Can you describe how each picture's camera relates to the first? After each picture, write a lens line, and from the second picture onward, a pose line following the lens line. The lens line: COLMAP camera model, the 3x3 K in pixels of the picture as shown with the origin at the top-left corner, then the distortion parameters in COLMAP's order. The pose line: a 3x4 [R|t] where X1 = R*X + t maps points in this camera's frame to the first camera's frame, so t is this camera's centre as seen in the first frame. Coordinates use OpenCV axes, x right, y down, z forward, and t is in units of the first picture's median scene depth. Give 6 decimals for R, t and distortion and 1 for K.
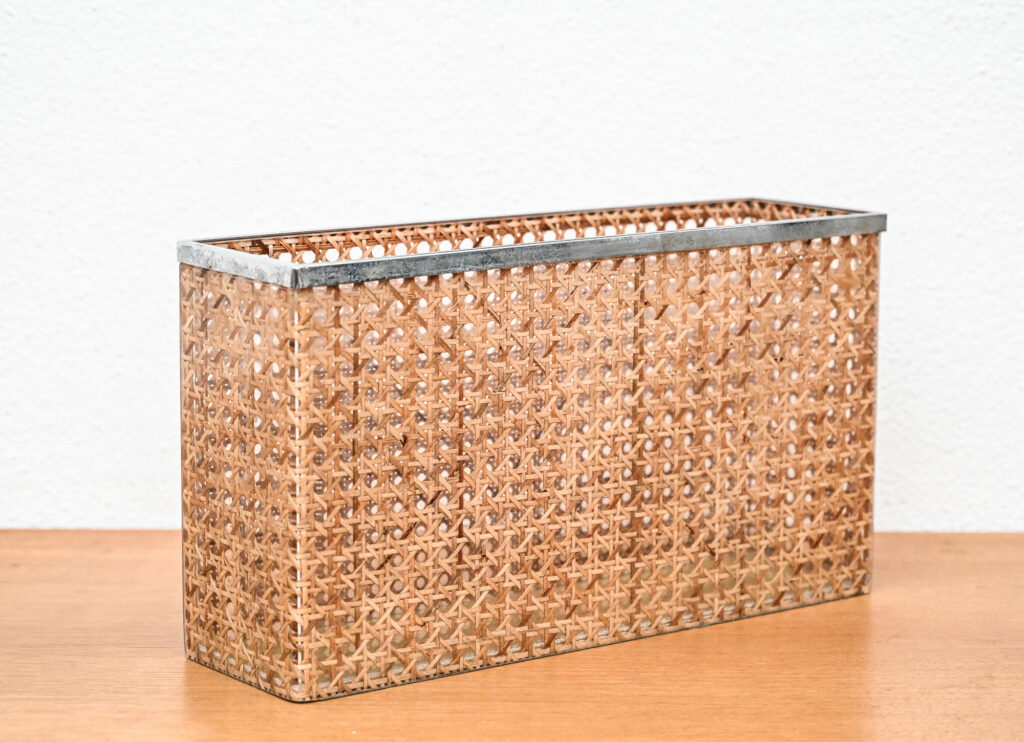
lens RADIAL K [[2820.5, 0, 512.0], [0, 2820.5, 371.0], [0, 0, 1]] dist [-0.032490, -0.498677]
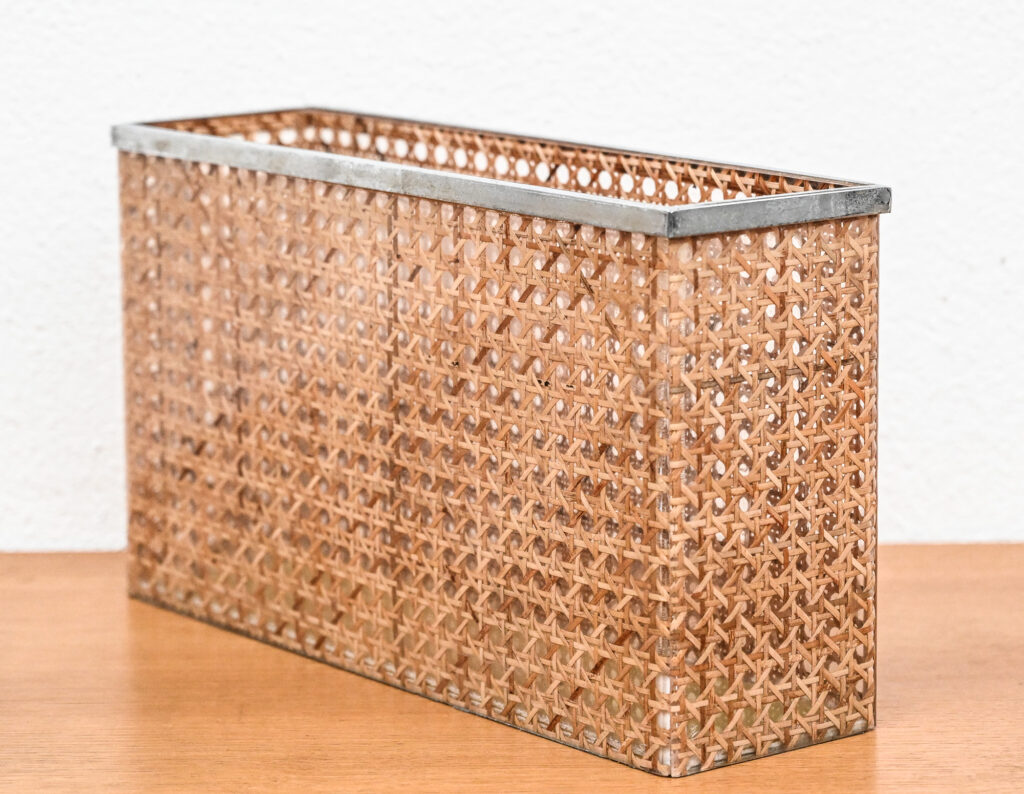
lens RADIAL K [[3763.9, 0, 512.0], [0, 3763.9, 397.0], [0, 0, 1]] dist [-0.030022, -2.205902]
pose [[0.024521, 0.177596, -0.983798, 1.041358], [-0.161720, 0.971837, 0.171406, -0.163987], [0.986532, 0.154897, 0.052552, 0.956277]]
